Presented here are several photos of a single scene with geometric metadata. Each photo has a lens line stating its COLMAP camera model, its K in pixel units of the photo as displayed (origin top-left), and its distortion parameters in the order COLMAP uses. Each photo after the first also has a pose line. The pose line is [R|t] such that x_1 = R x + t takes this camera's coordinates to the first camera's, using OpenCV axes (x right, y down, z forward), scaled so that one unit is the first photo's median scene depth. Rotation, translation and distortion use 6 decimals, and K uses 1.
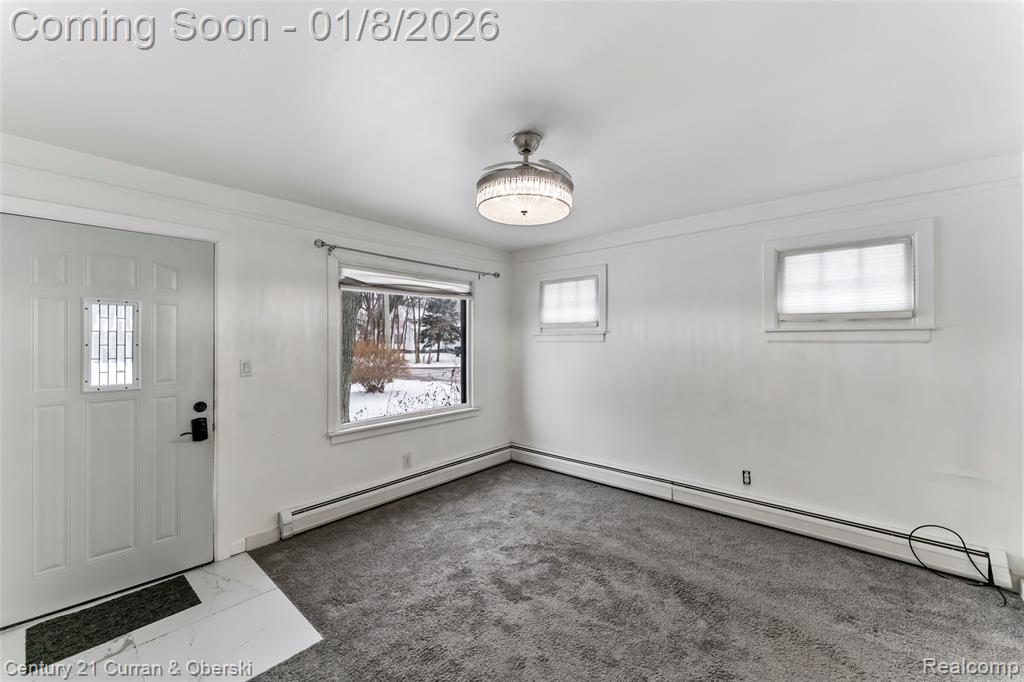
lens RADIAL K [[408.1, 0, 509.9], [0, 408.1, 334.1], [0, 0, 1]] dist [0.000620, -0.000241]
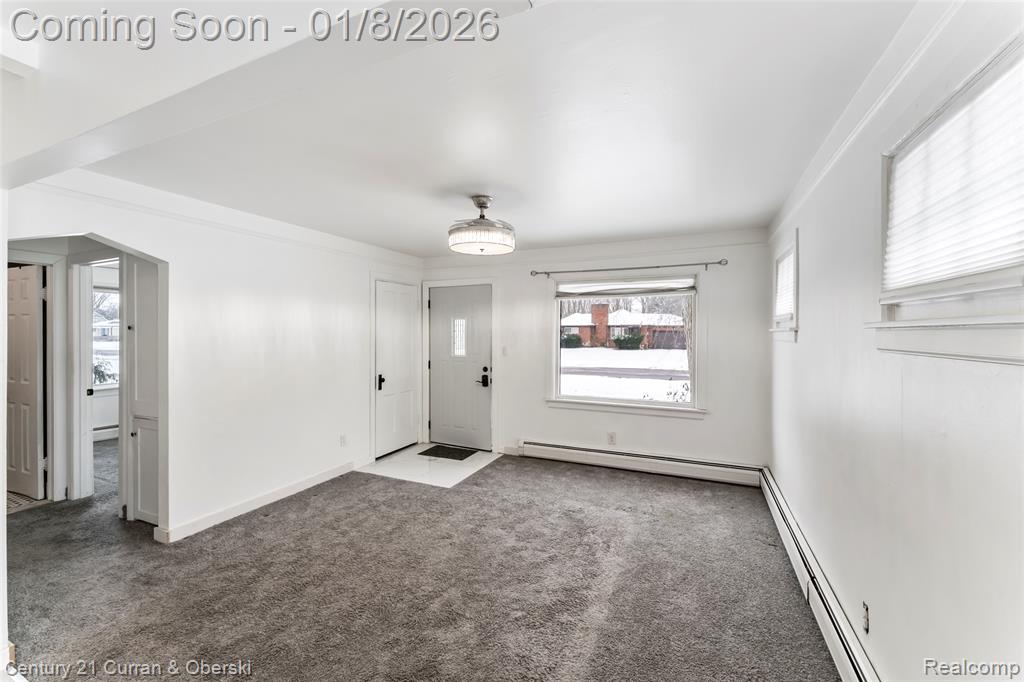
lens RADIAL K [[410.4, 0, 509.2], [0, 410.4, 327.2], [0, 0, 1]] dist [0.000505, -0.000128]
pose [[0.291491, -0.009143, -0.956530, 1.012906], [0.010896, 0.999921, -0.006237, -0.009751], [0.956512, -0.008604, 0.291567, 0.468178]]
